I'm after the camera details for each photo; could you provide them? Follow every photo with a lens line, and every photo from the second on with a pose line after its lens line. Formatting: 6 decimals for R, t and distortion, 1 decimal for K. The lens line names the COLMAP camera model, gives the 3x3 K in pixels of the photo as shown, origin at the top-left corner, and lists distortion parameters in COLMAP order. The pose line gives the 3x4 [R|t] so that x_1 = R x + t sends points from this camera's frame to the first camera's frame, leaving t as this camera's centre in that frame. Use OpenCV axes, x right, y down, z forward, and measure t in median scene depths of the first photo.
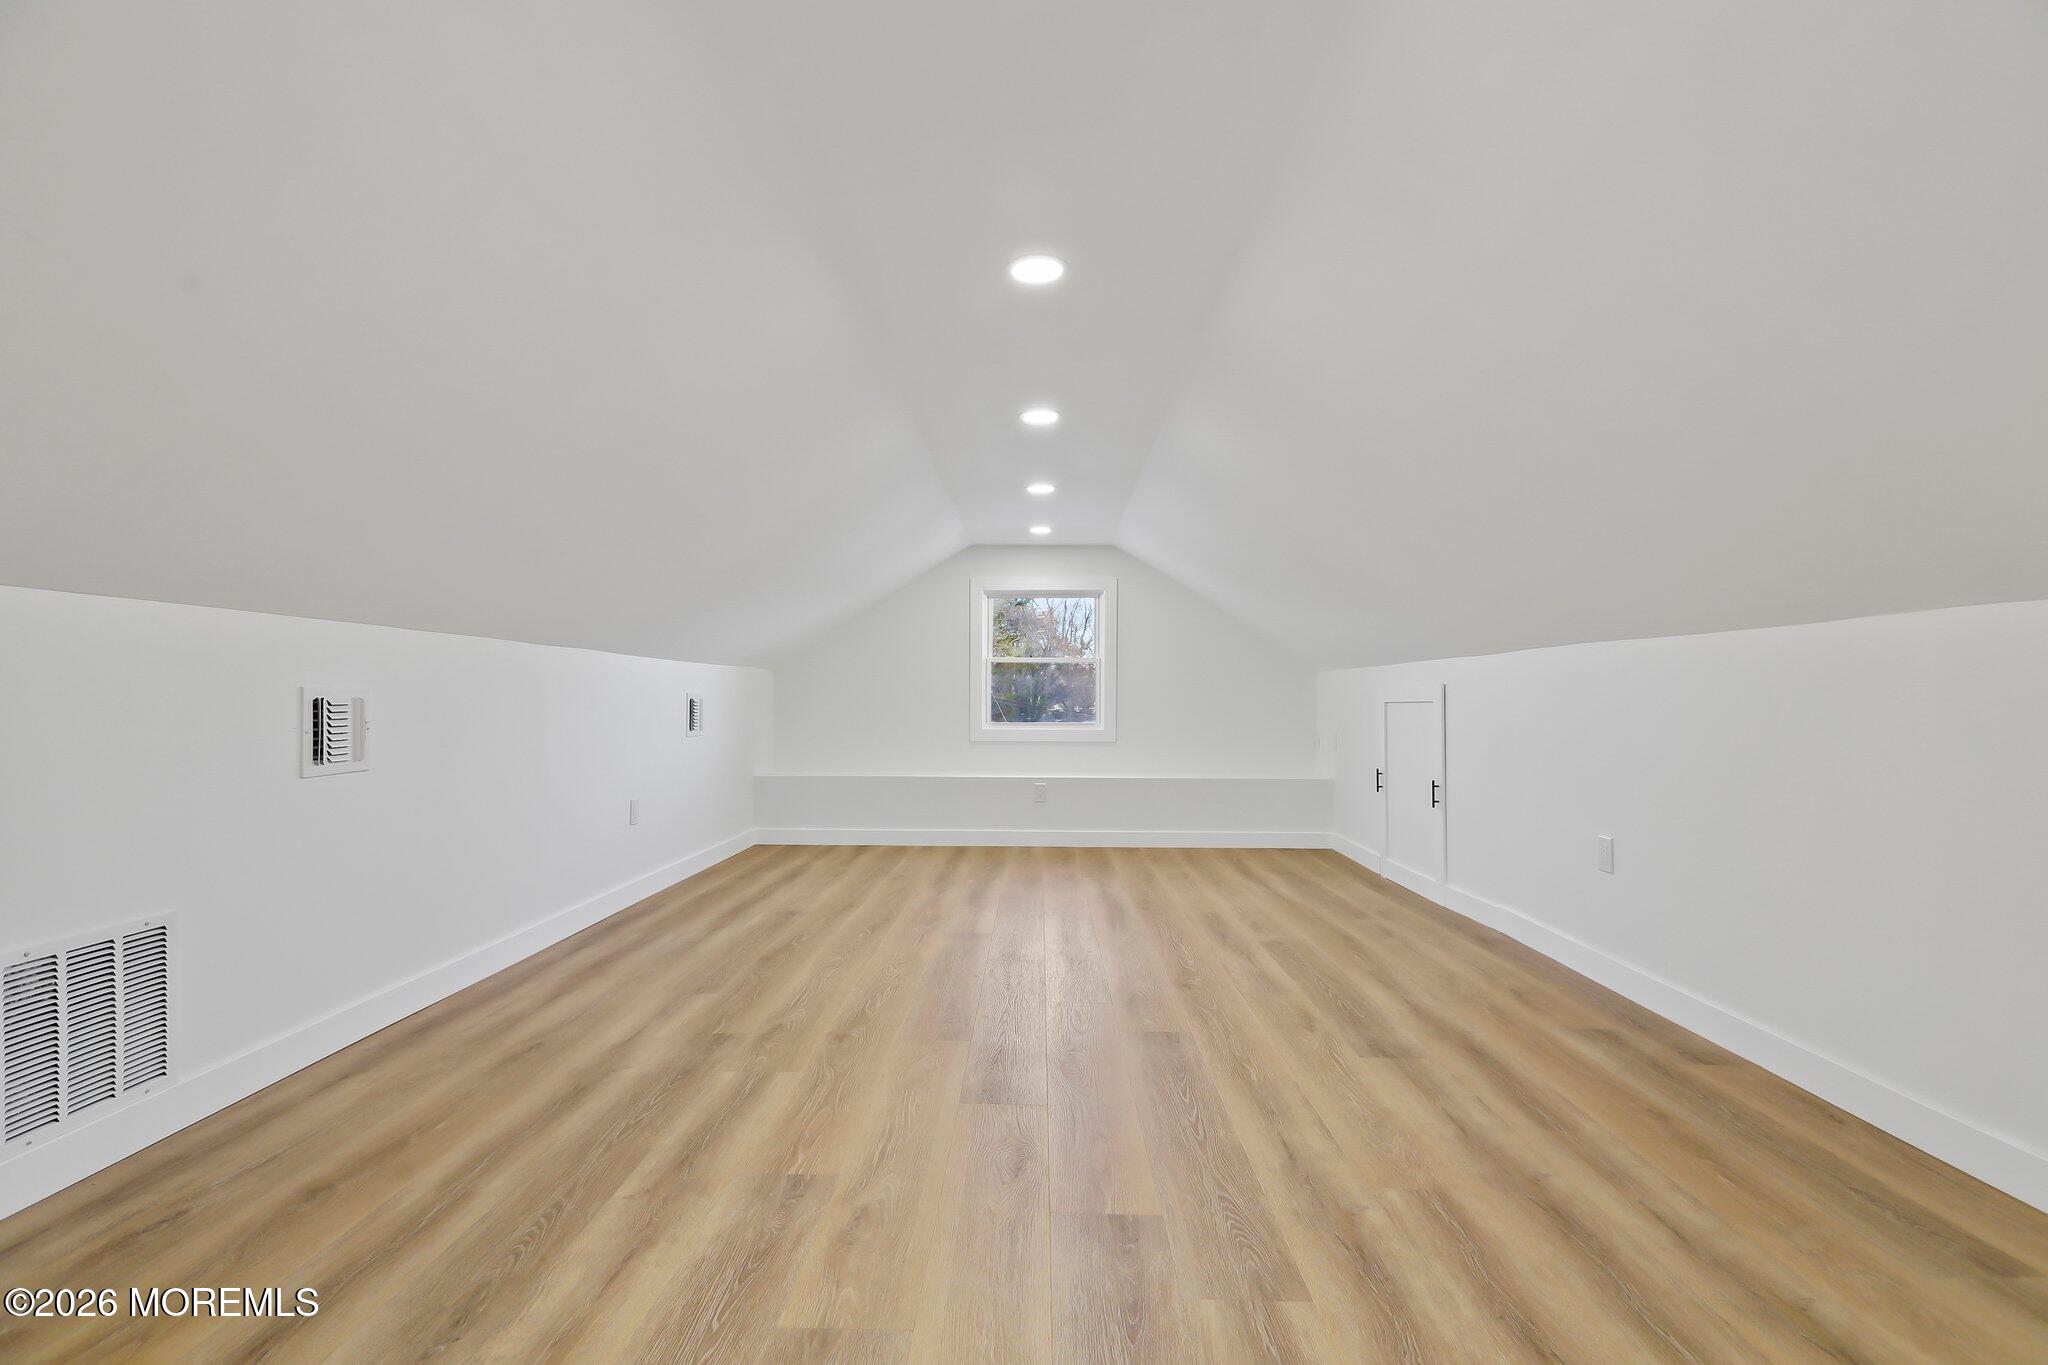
lens RADIAL K [[917.9, 0, 1022.8], [0, 917.9, 694.0], [0, 0, 1]] dist [0.018229, -0.009966]
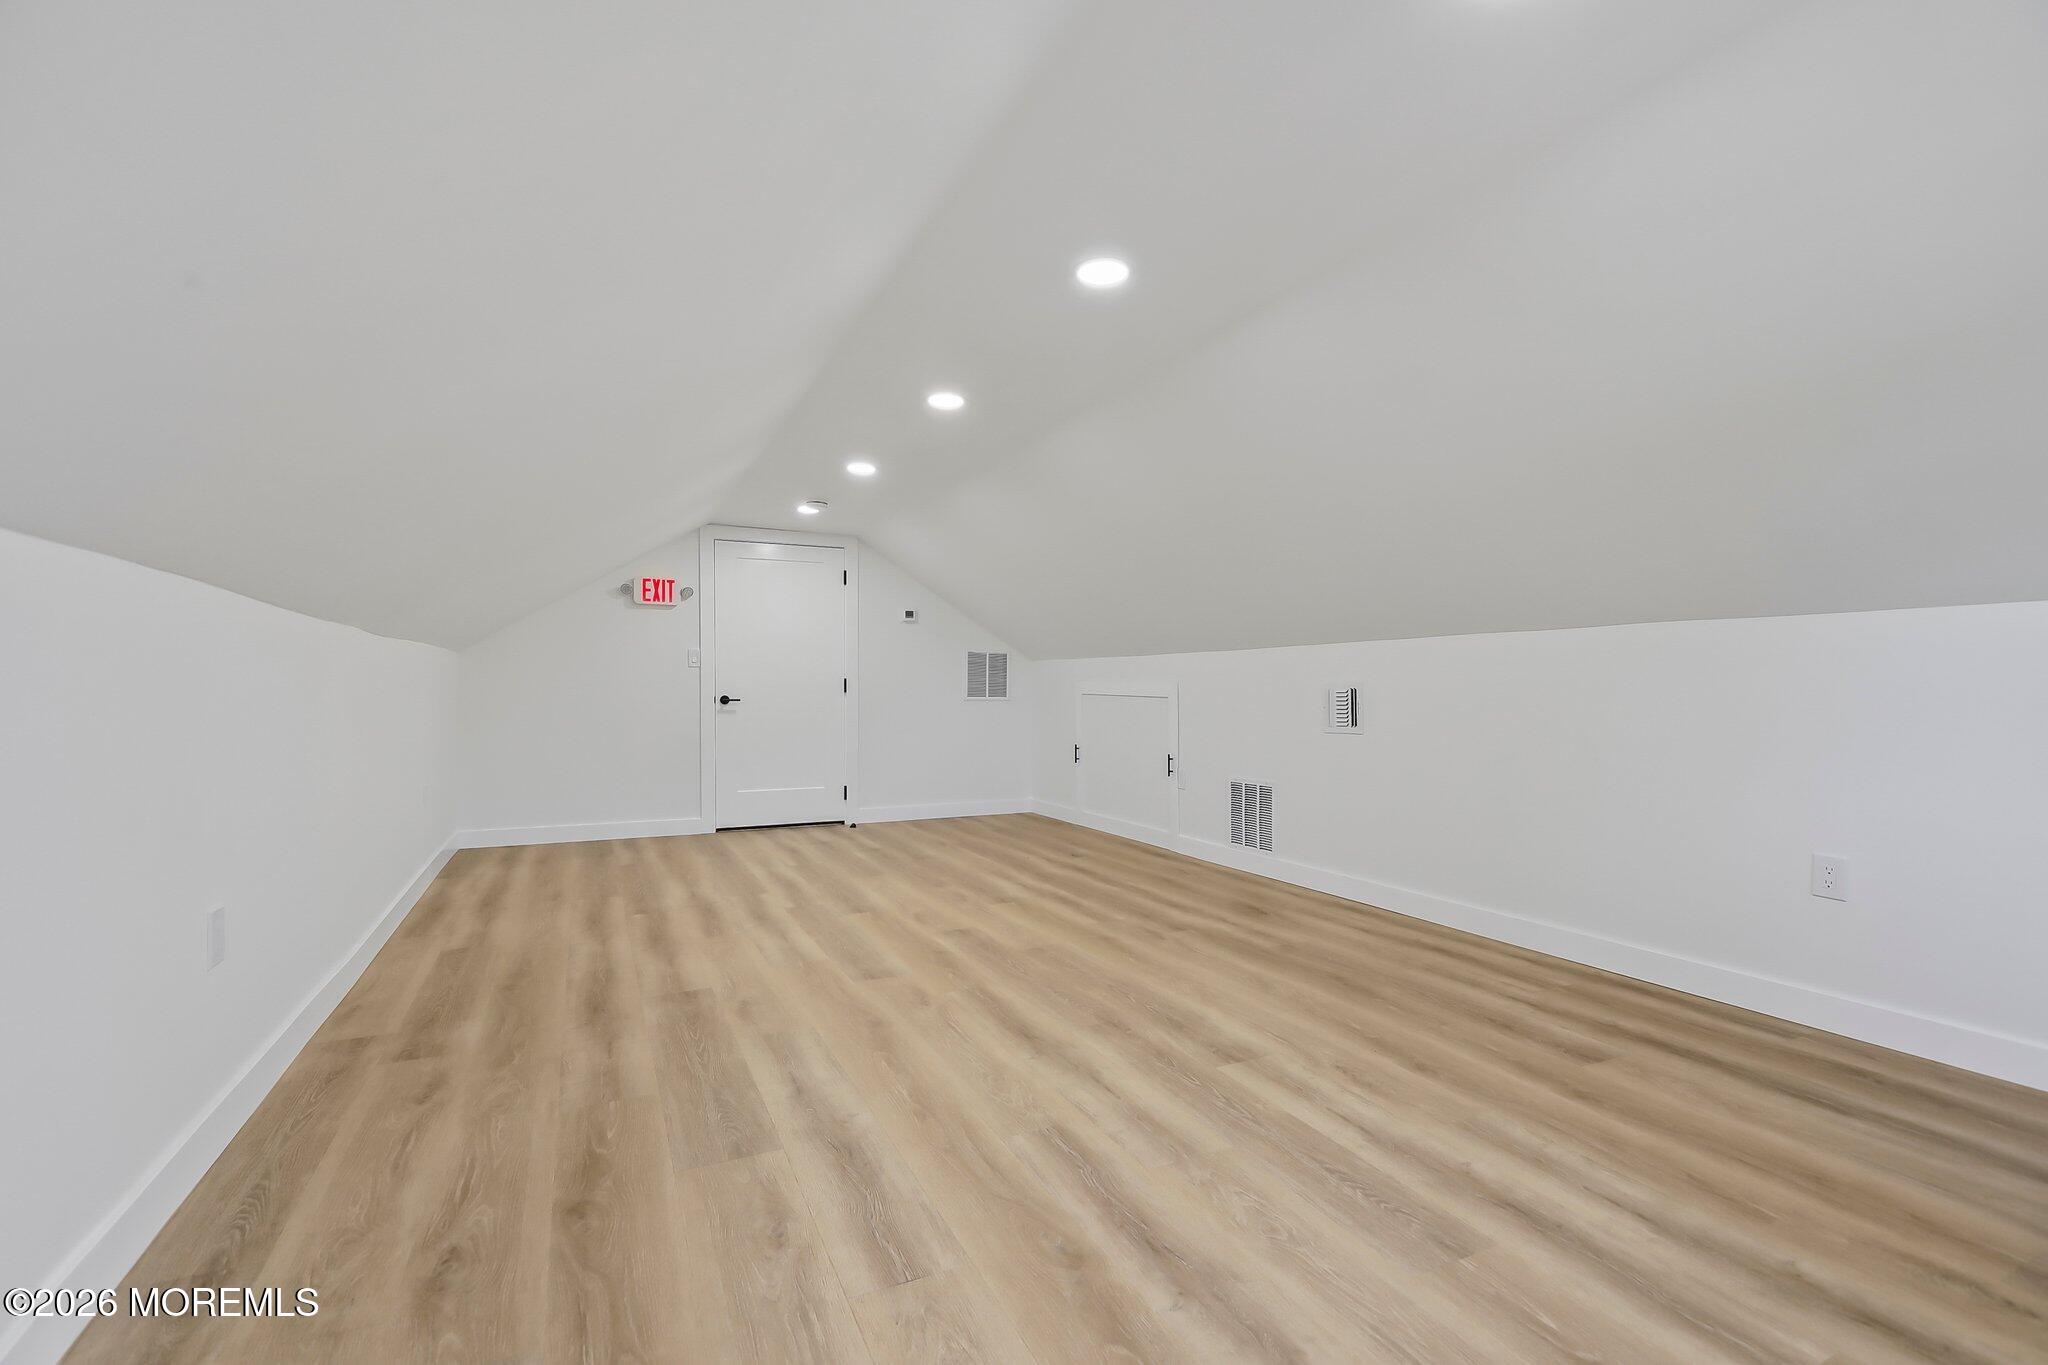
lens RADIAL K [[917.9, 0, 1023.5], [0, 917.9, 687.4], [0, 0, 1]] dist [0.018229, -0.009966]
pose [[-0.894082, -0.004875, -0.447877, 0.522955], [0.001389, 0.999906, -0.013655, 0.021832], [0.447901, -0.012831, -0.893991, 2.180617]]
